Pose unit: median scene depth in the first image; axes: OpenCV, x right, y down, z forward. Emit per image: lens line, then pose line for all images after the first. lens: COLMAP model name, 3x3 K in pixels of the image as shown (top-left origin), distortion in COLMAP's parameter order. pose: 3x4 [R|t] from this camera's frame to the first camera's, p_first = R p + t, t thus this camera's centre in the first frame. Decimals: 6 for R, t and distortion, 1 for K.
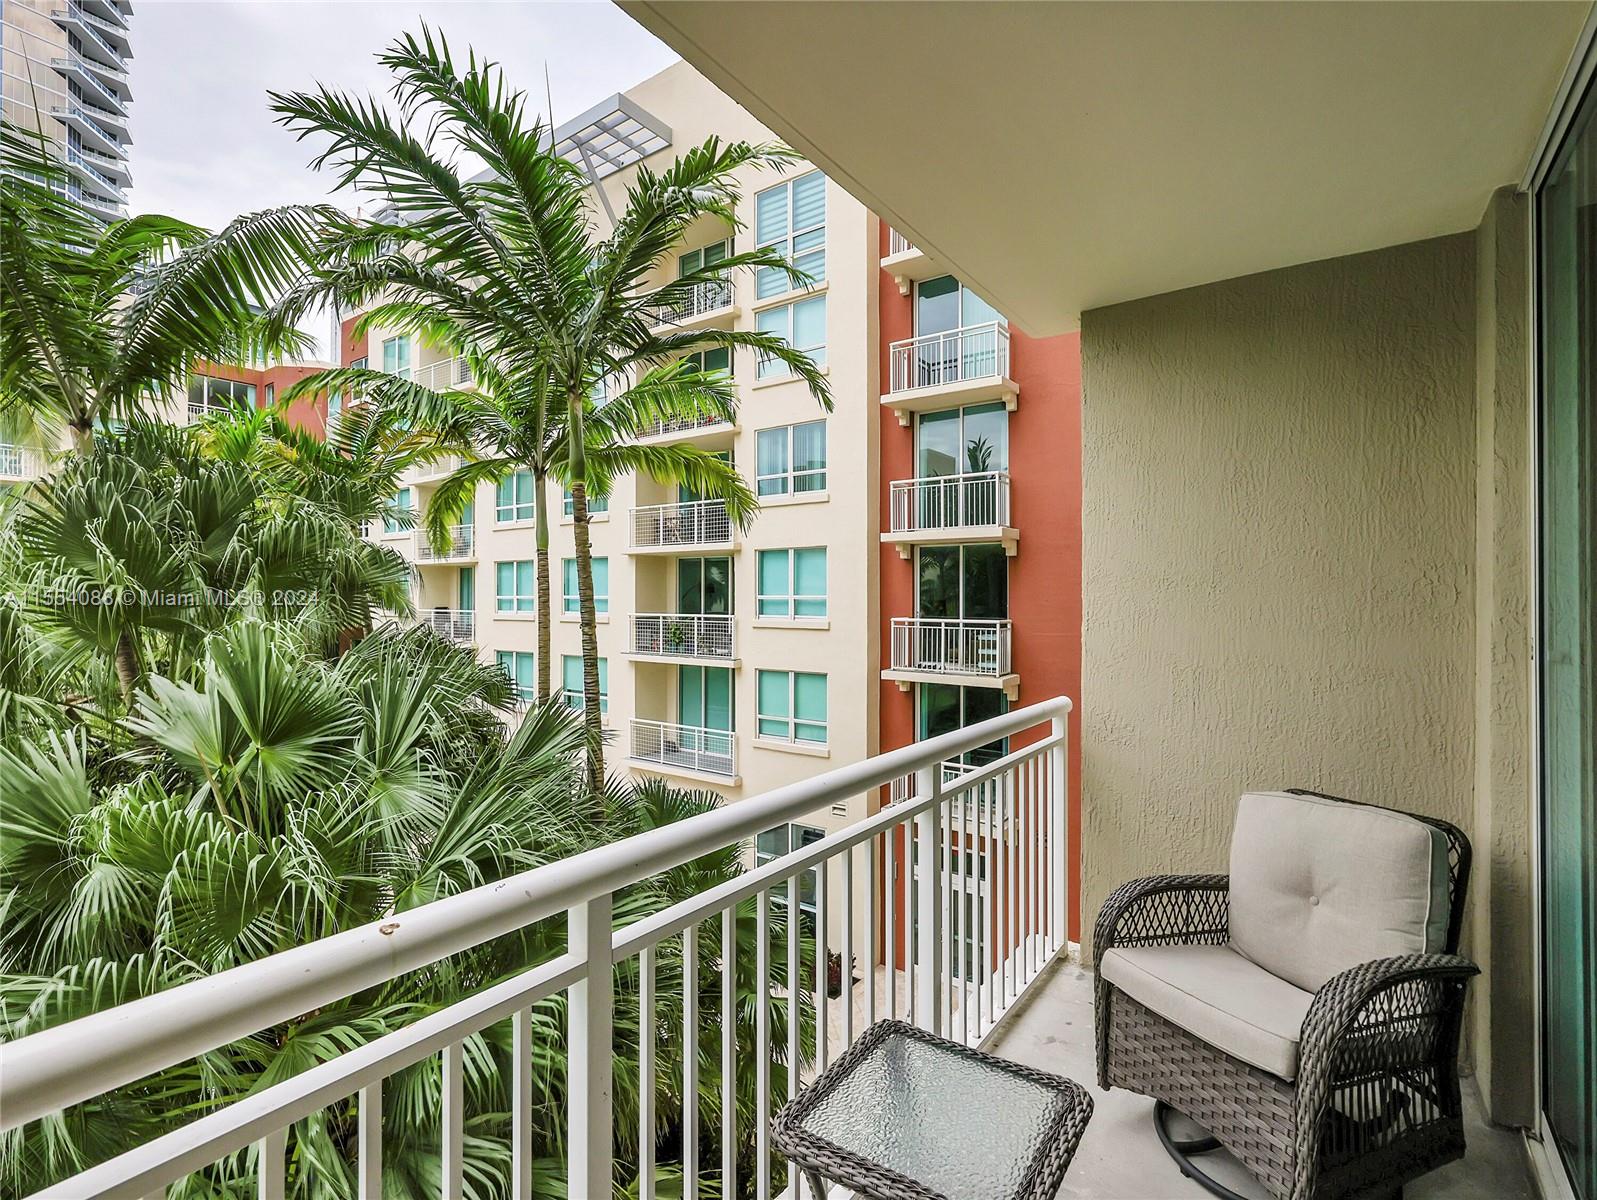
lens RADIAL K [[762.4, 0, 797.4], [0, 762.4, 592.1], [0, 0, 1]] dist [-0.006097, -0.000607]
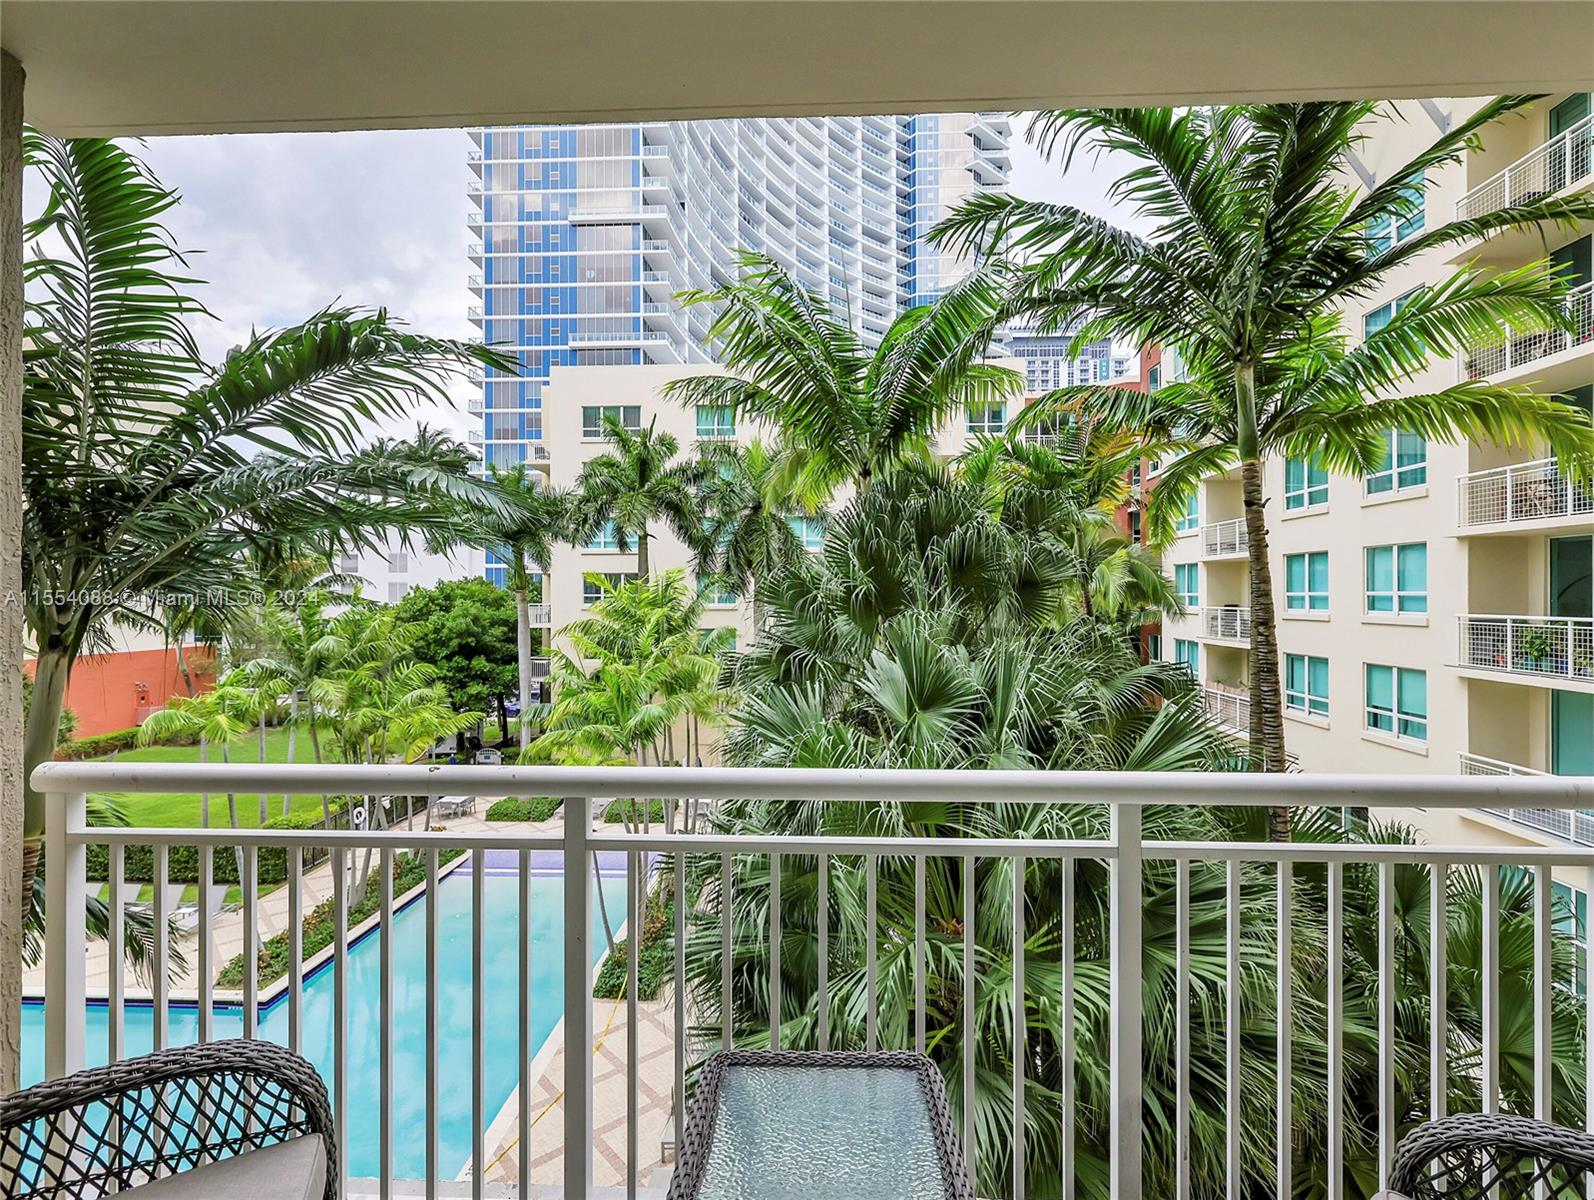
lens RADIAL K [[771.6, 0, 795.2], [0, 771.6, 594.6], [0, 0, 1]] dist [0.003346, -0.003605]
pose [[0.544463, -0.002508, -0.838781, 0.156791], [0.008162, 0.999964, 0.002308, 0.002267], [0.838745, -0.008103, 0.544464, 0.067849]]
